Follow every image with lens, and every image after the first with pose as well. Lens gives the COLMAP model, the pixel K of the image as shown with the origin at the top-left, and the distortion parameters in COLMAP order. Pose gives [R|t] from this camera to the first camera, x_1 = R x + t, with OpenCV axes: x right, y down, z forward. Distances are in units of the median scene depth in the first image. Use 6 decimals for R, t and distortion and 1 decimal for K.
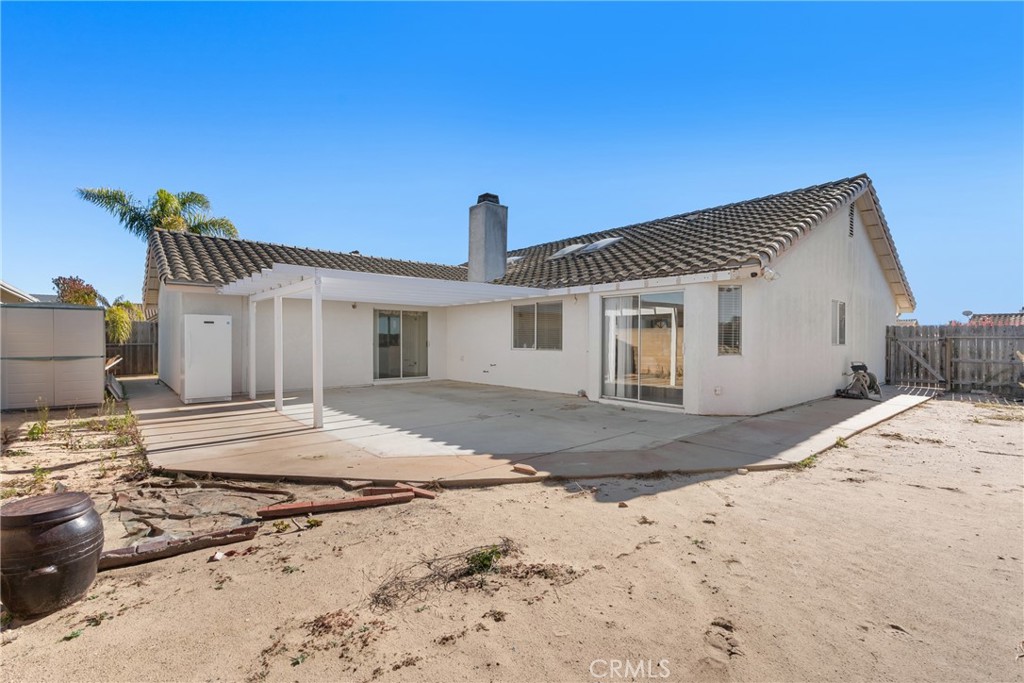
lens RADIAL K [[469.8, 0, 512.0], [0, 469.8, 341.5], [0, 0, 1]] dist [-0.002558, 0.000098]
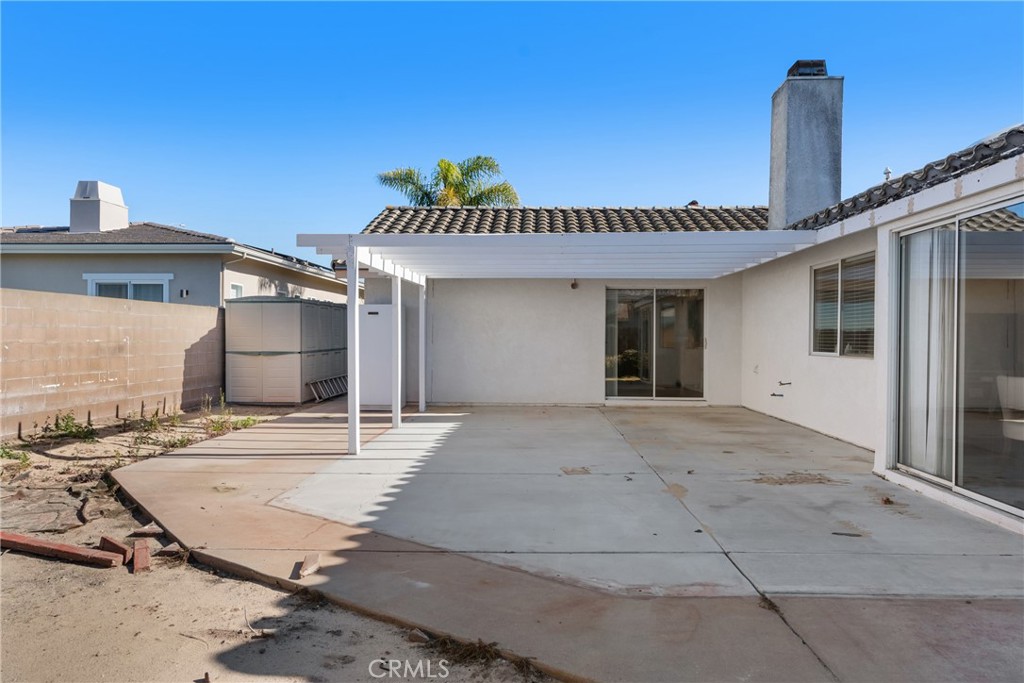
lens RADIAL K [[698.4, 0, 512.0], [0, 698.4, 341.5], [0, 0, 1]] dist [0.001214, -0.000831]
pose [[0.718982, 0.006065, -0.695003, 0.291329], [-0.007235, 0.999973, 0.001241, 0.004125], [0.694991, 0.004136, 0.719006, 0.224217]]
